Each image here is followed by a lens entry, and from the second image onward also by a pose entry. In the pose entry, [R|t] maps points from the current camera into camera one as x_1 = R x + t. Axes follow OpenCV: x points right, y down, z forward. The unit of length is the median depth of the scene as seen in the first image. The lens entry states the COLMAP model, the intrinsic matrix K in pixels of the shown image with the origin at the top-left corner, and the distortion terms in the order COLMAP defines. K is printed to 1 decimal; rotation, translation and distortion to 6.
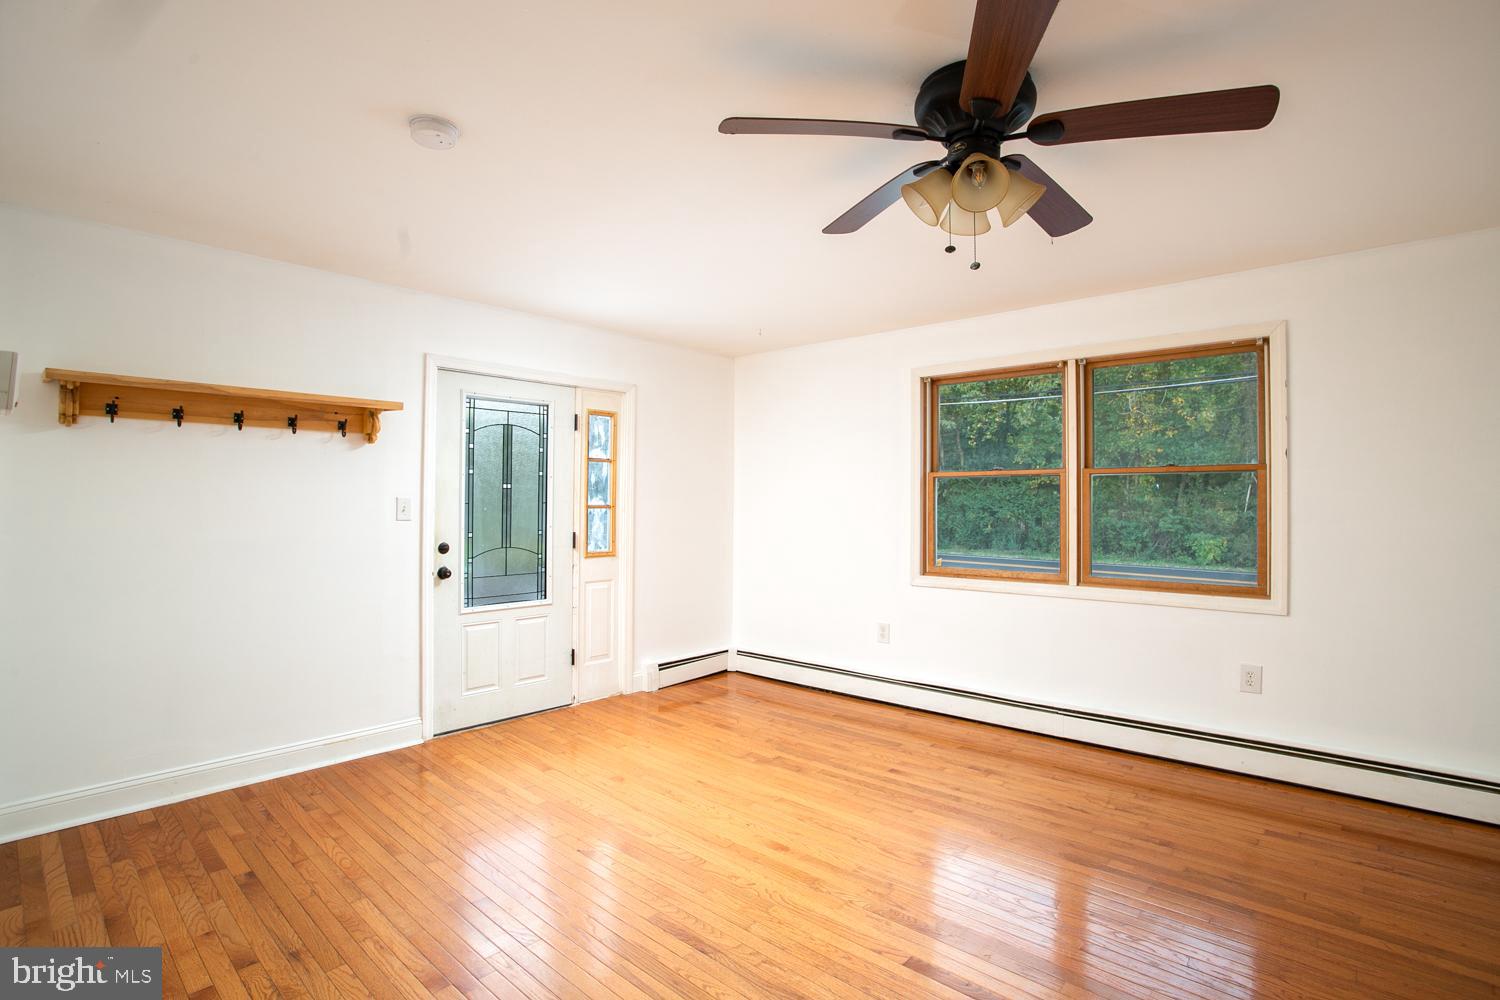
lens RADIAL K [[733.8, 0, 743.2], [0, 733.8, 505.3], [0, 0, 1]] dist [-0.059300, 0.024090]
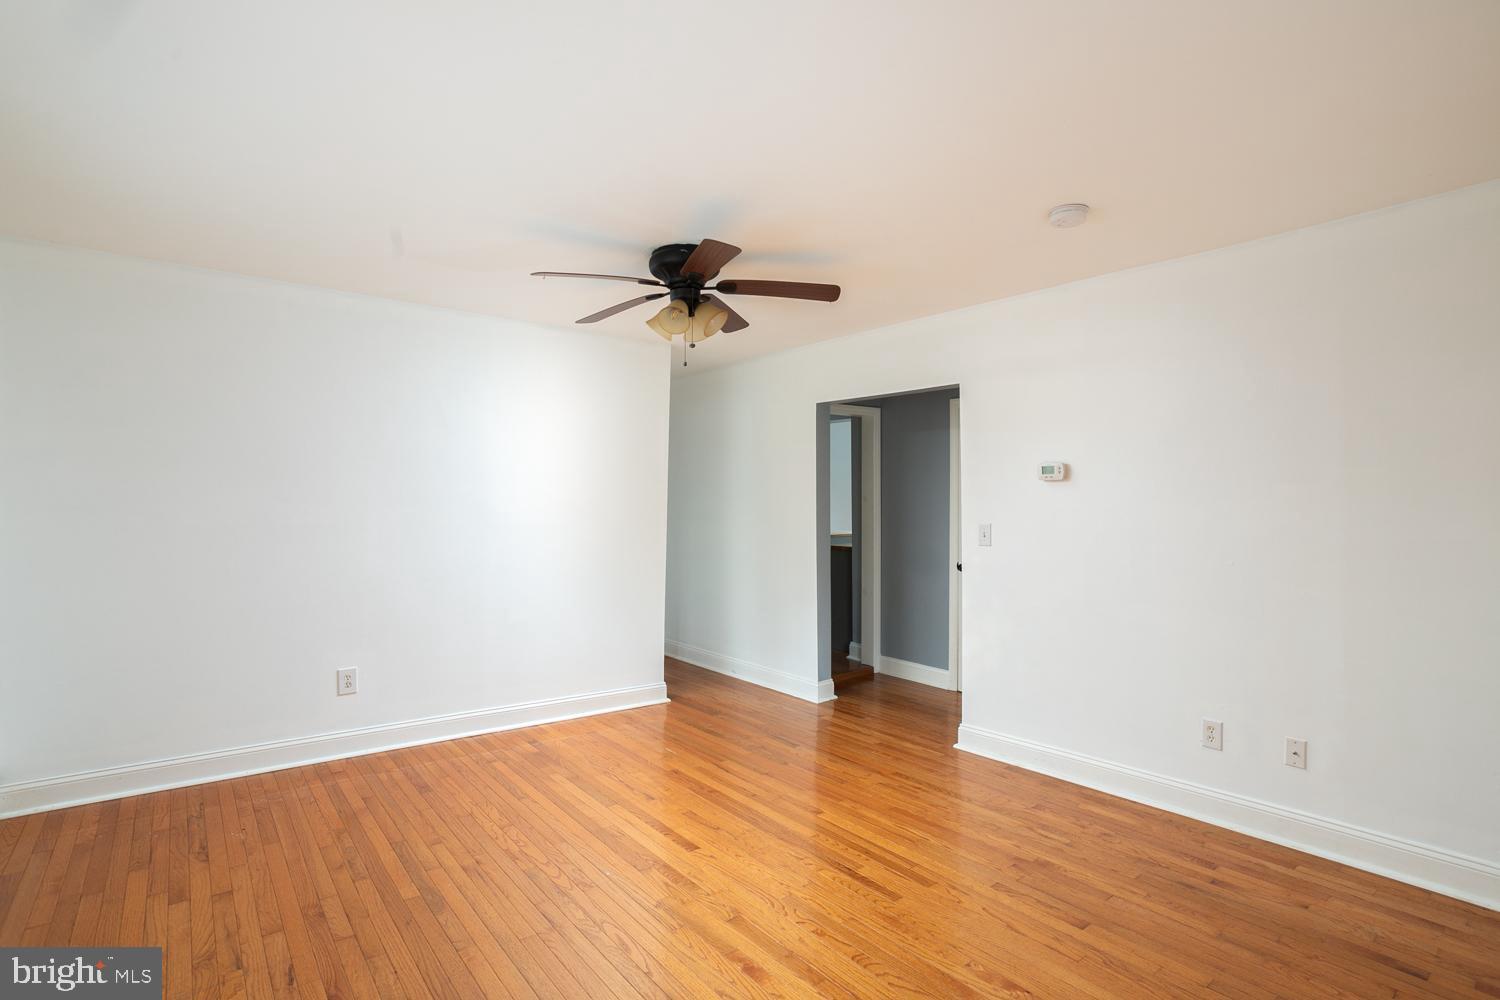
lens RADIAL K [[733.8, 0, 743.2], [0, 733.8, 505.3], [0, 0, 1]] dist [-0.059300, 0.024090]
pose [[-0.985641, -0.012037, 0.168423, -0.045797], [-0.009485, 0.999828, 0.015946, -0.008750], [-0.168586, 0.014120, -0.985586, 1.183558]]
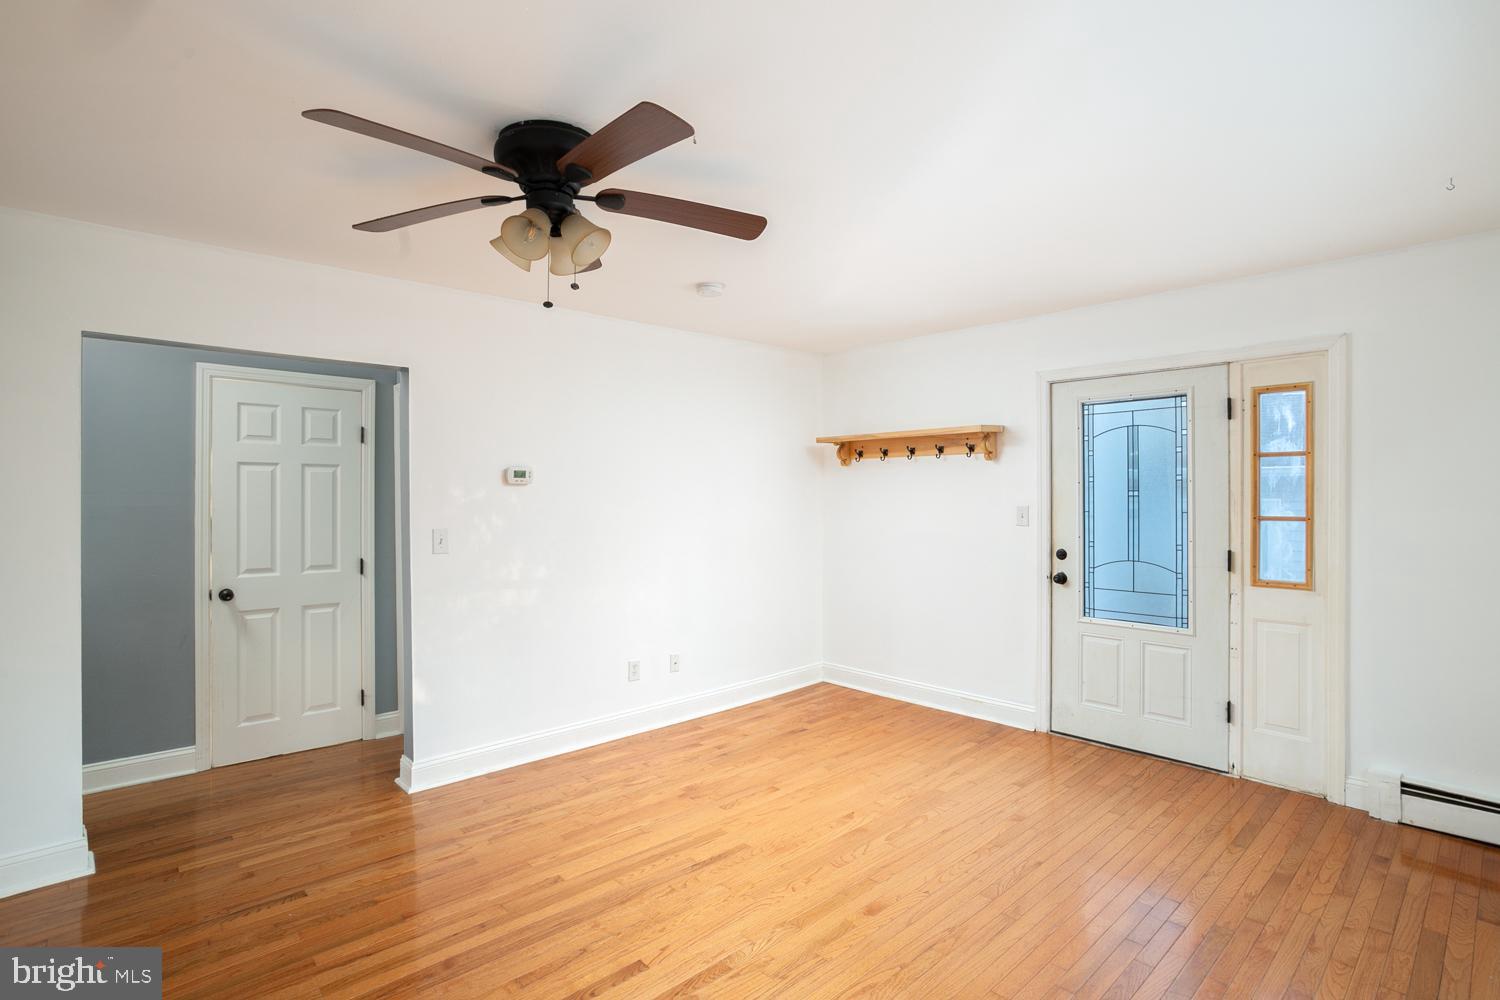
lens RADIAL K [[723.9, 0, 759.9], [0, 723.9, 493.4], [0, 0, 1]] dist [-0.055004, 0.023324]
pose [[-0.081825, -0.012855, -0.996564, 0.632179], [-0.009862, 0.999878, -0.012088, -0.011071], [0.996598, 0.008839, -0.081942, 0.639552]]
